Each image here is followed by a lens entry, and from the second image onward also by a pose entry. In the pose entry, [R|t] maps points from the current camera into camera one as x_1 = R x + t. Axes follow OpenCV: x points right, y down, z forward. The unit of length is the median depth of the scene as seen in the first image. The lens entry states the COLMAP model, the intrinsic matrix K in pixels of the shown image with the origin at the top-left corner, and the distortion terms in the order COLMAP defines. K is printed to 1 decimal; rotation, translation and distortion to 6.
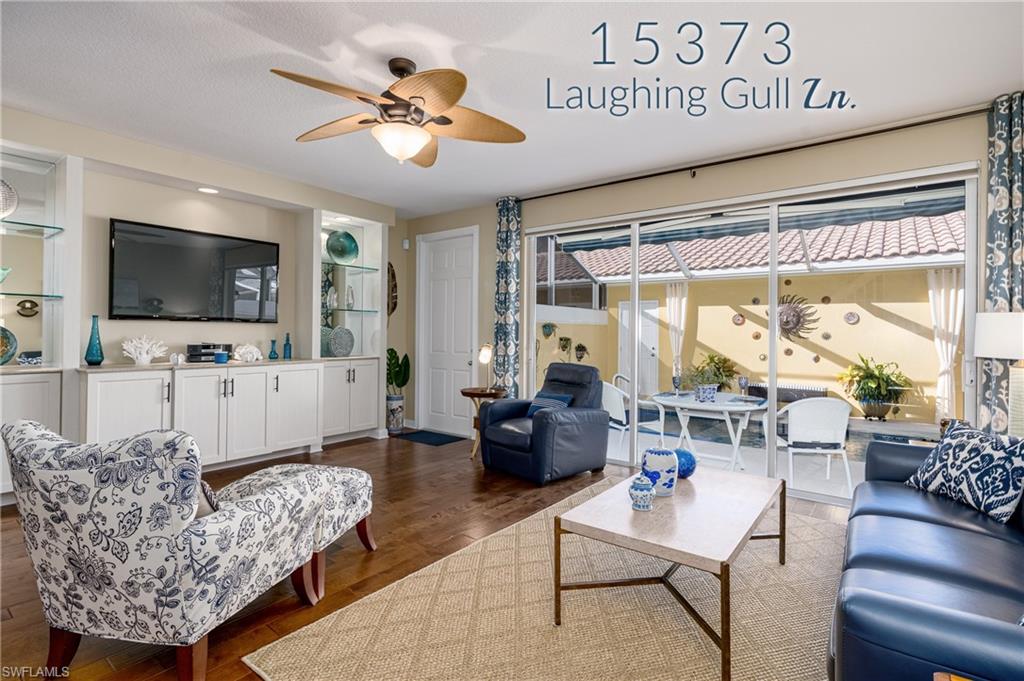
lens RADIAL K [[497.9, 0, 512.1], [0, 497.9, 332.9], [0, 0, 1]] dist [0.000755, -0.000378]
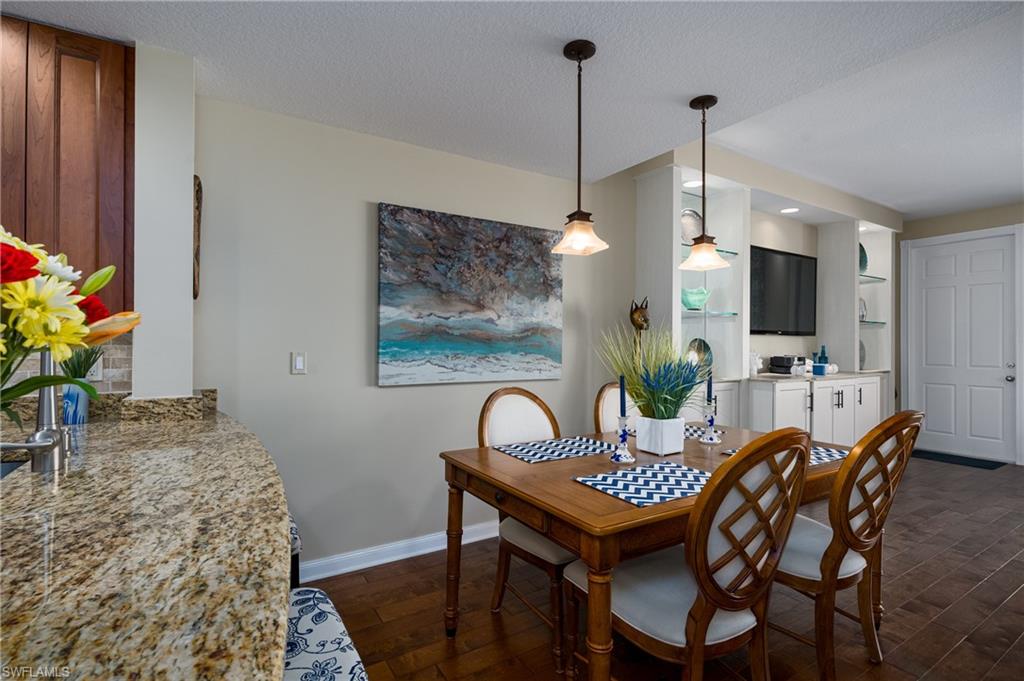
lens RADIAL K [[497.9, 0, 514.9], [0, 497.9, 340.3], [0, 0, 1]] dist [0.000755, -0.000378]
pose [[0.939964, -0.007485, -0.341192, -0.413229], [0.004820, 0.999951, -0.008657, -0.002867], [0.341240, 0.006492, 0.939954, -0.092352]]
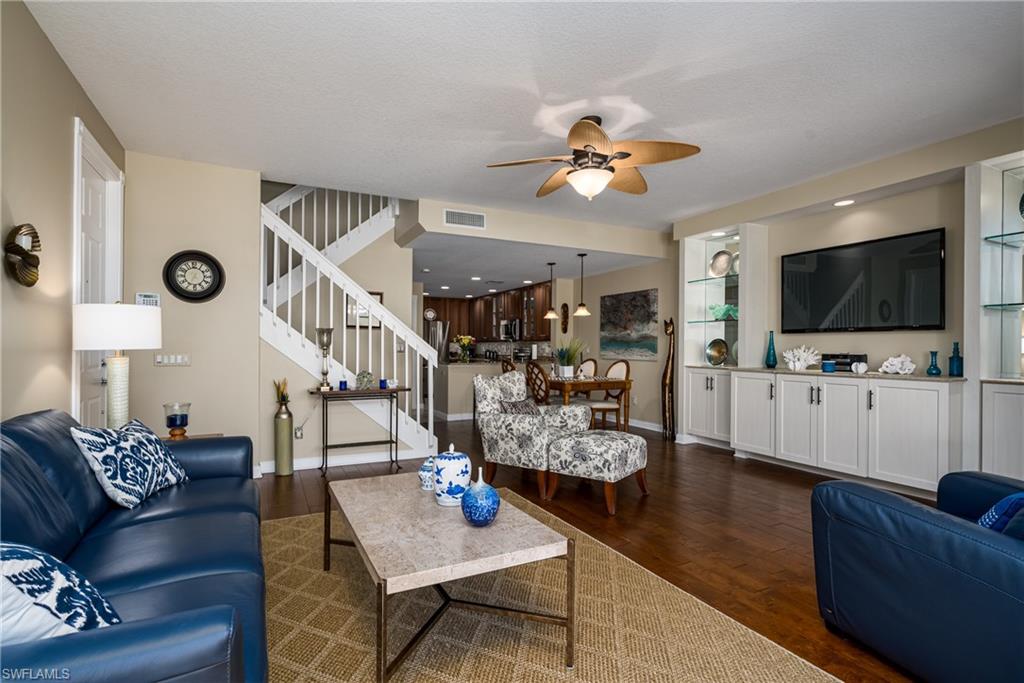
lens RADIAL K [[497.9, 0, 509.7], [0, 497.9, 345.1], [0, 0, 1]] dist [0.000755, -0.000378]
pose [[-0.436319, -0.017314, -0.899625, 0.308939], [-0.008790, 0.999849, -0.014980, 0.013102], [0.899749, 0.001372, -0.436405, 0.428684]]
